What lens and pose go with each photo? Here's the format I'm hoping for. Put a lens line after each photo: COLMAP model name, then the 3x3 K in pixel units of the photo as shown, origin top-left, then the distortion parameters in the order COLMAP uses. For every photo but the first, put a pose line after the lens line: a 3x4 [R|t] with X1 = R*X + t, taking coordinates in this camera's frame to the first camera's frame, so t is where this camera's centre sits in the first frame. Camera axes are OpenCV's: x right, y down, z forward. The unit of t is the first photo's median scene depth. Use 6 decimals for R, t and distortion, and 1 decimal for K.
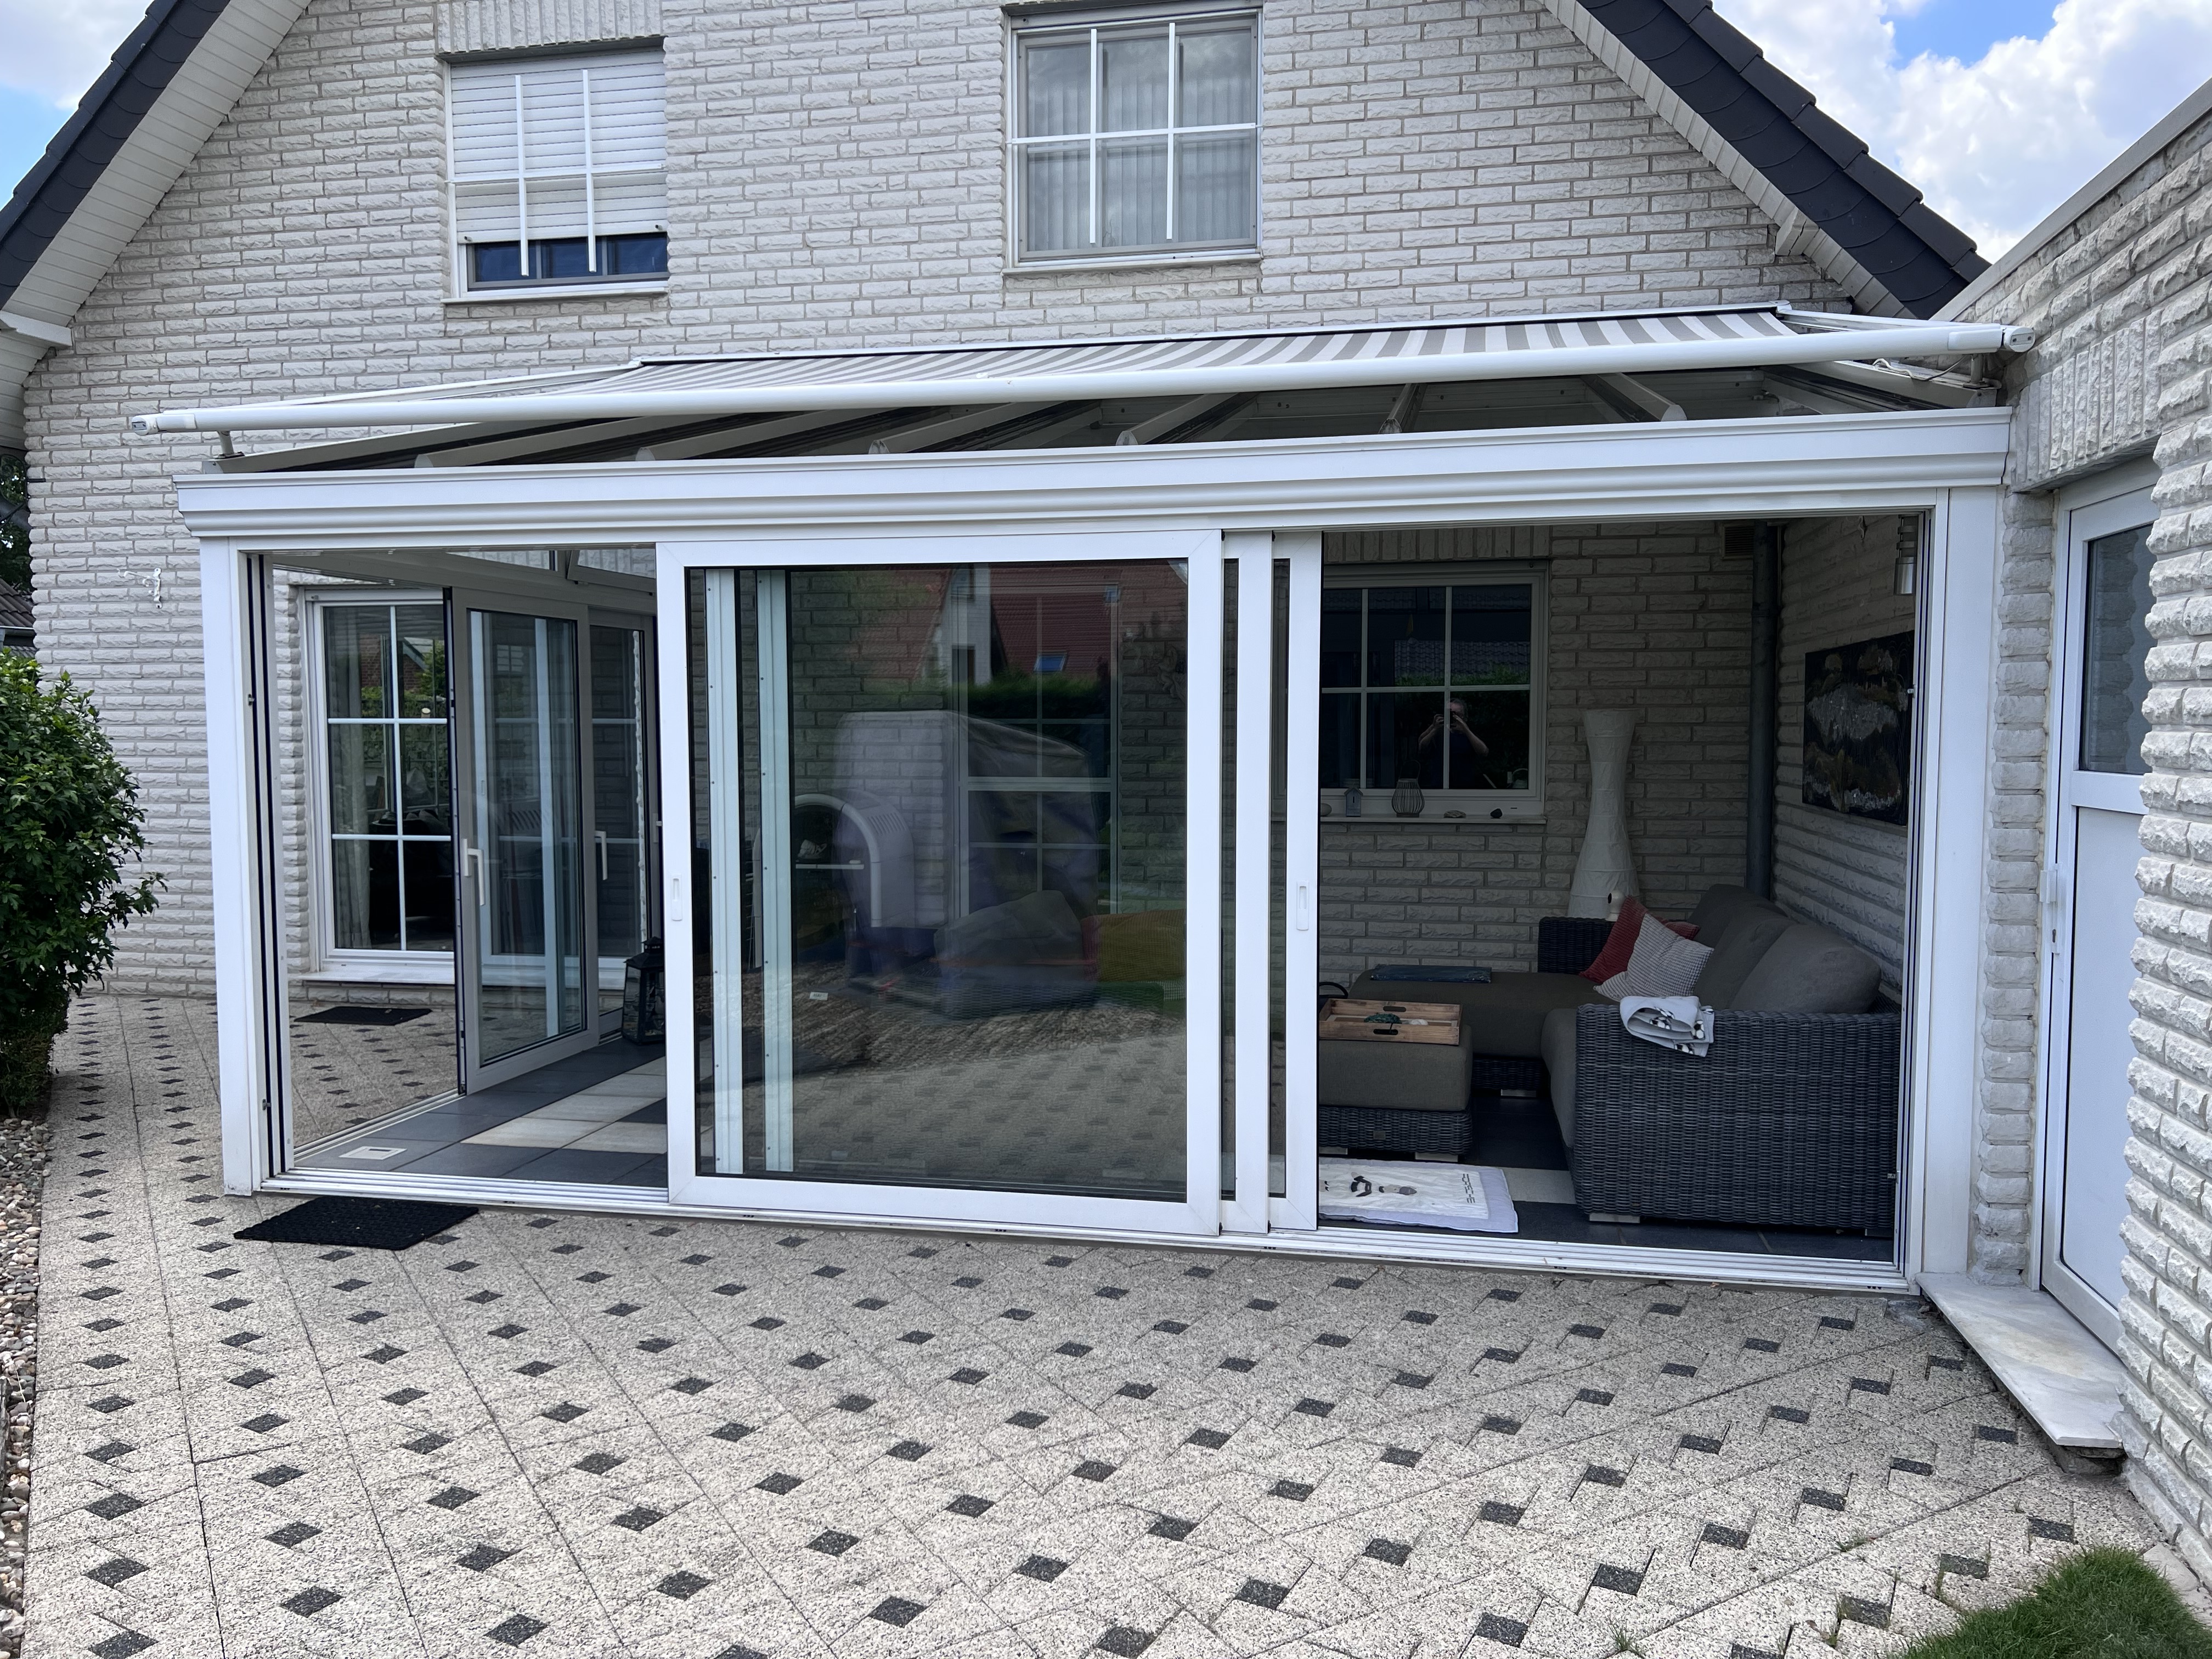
lens RADIAL K [[1649.6, 0, 1108.3], [0, 1649.6, 832.4], [0, 0, 1]] dist [0.064112, -0.075988]
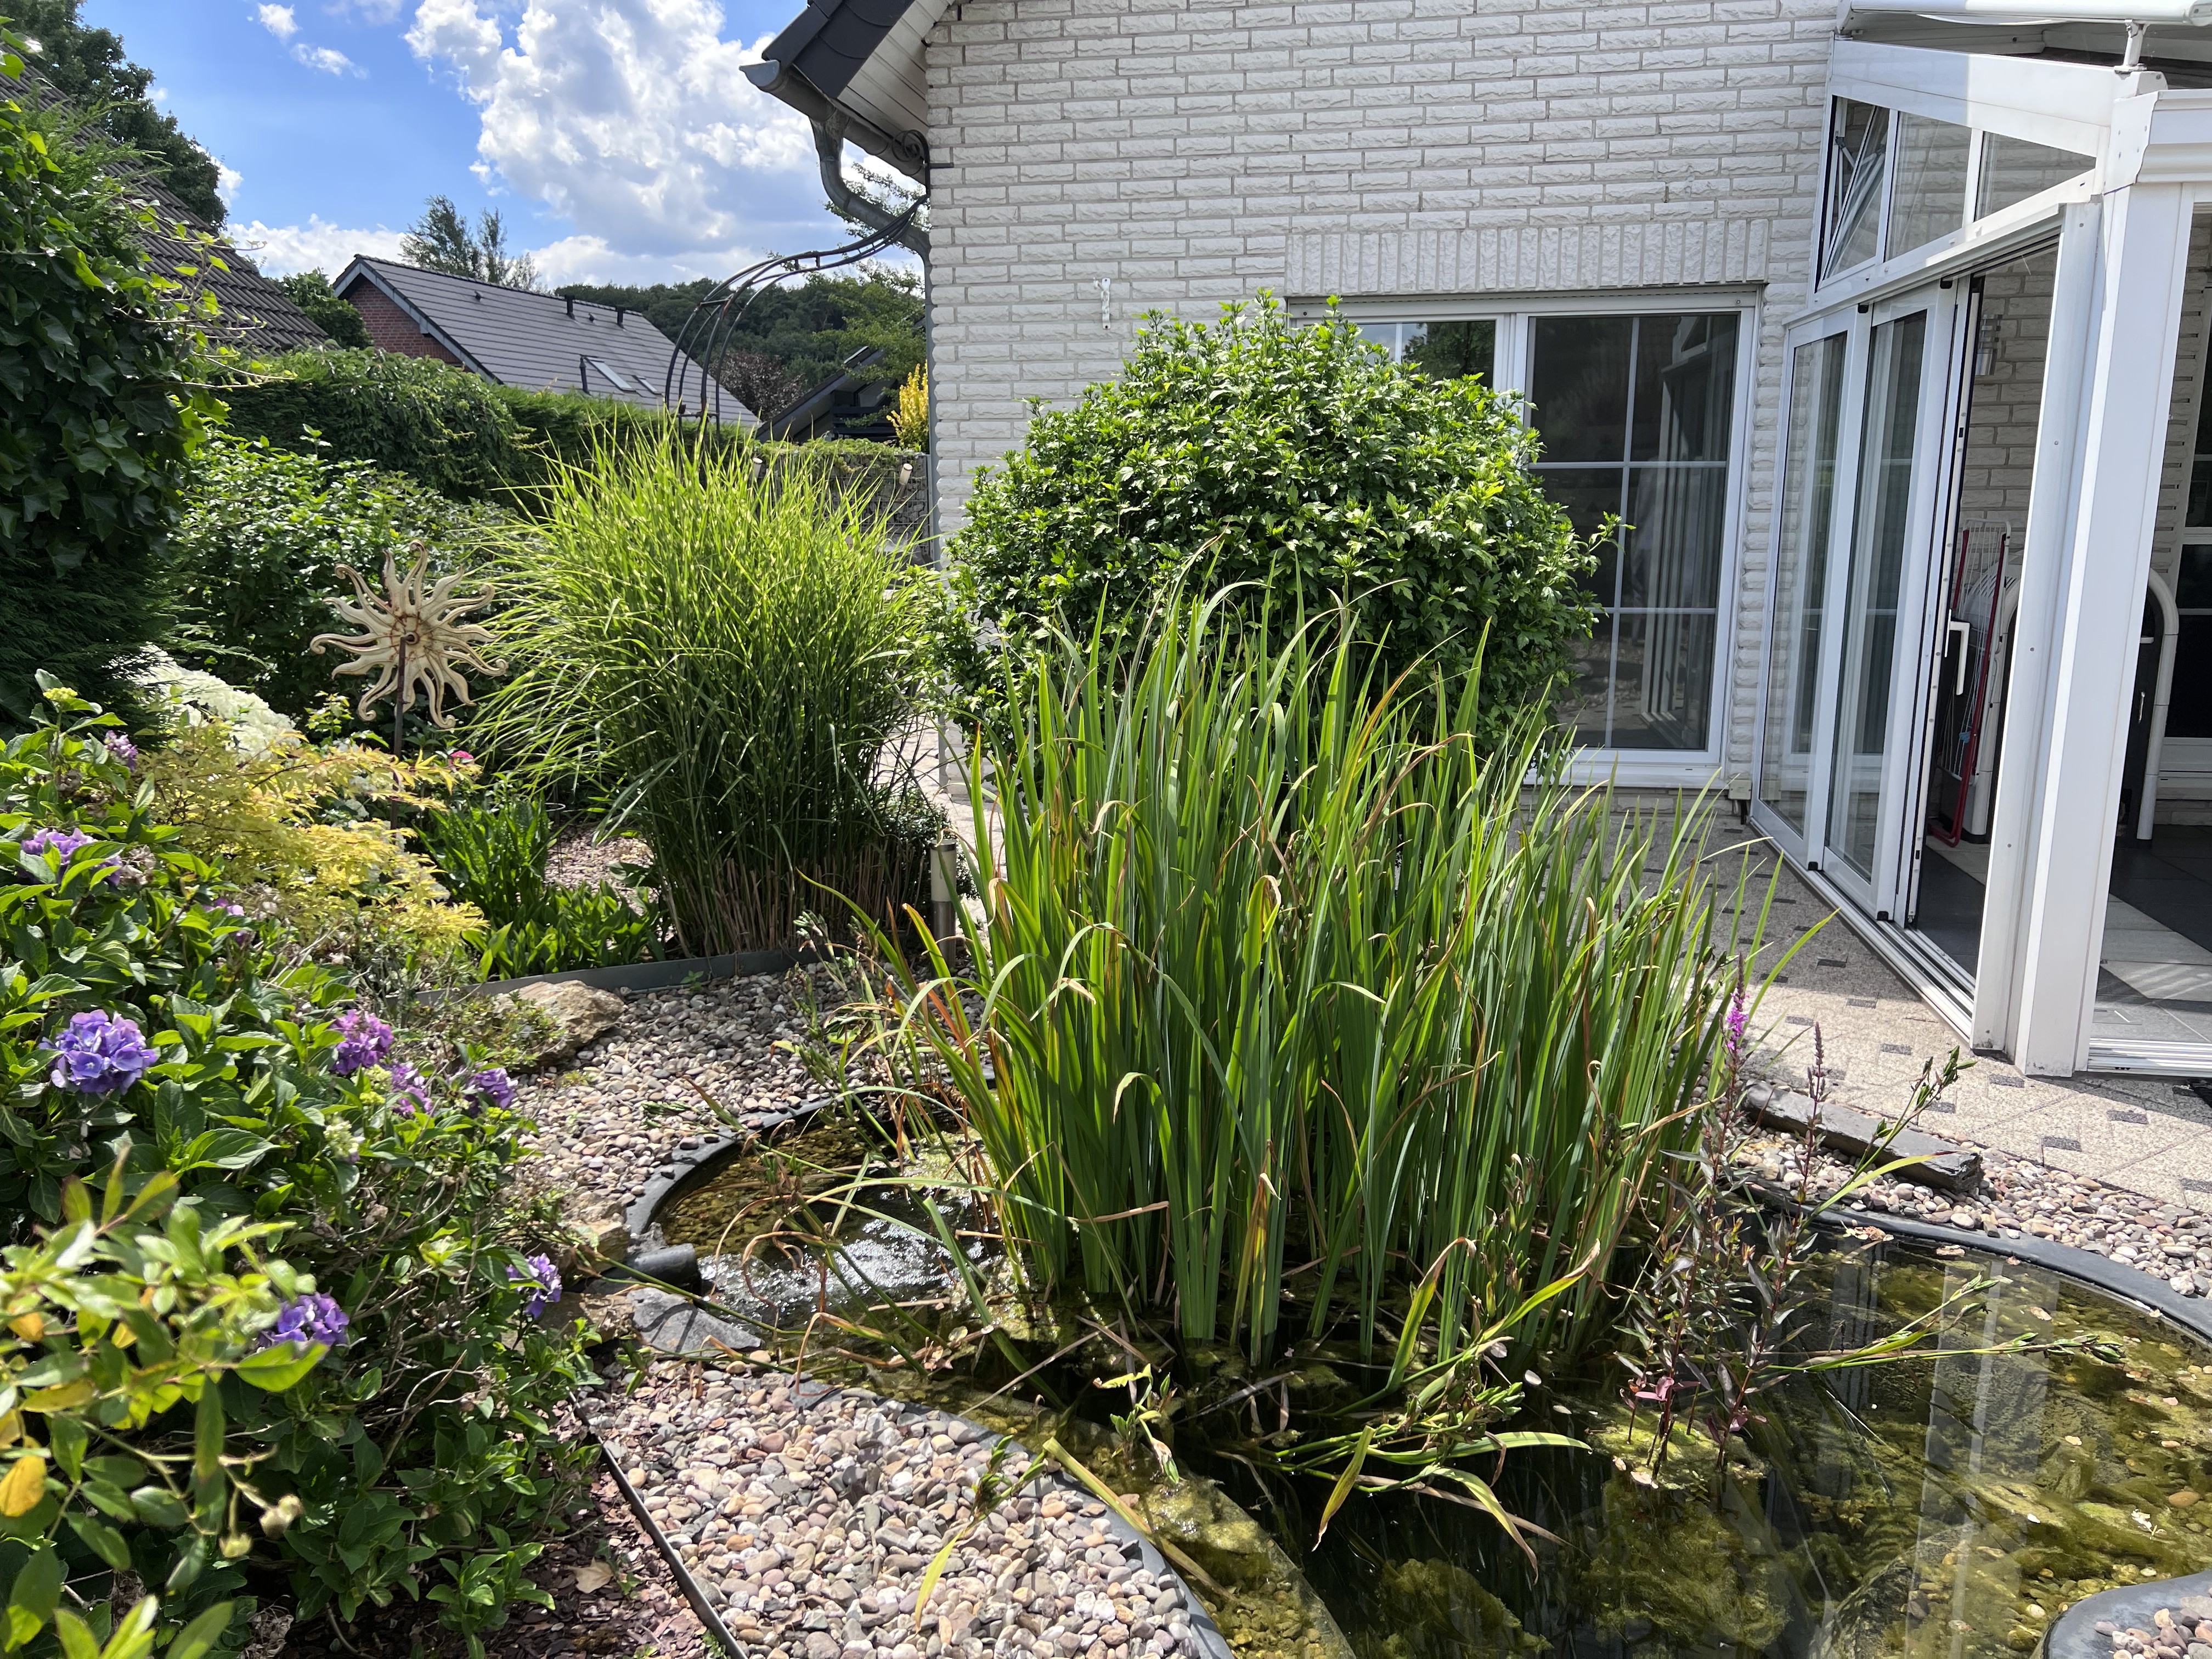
lens RADIAL K [[1649.6, 0, 1099.5], [0, 1649.6, 827.7], [0, 0, 1]] dist [0.064112, -0.075988]
pose [[0.999850, -0.009216, 0.014673, -0.607360], [0.006979, 0.989285, 0.145833, -0.010104], [-0.015860, -0.145709, 0.989200, 0.158394]]
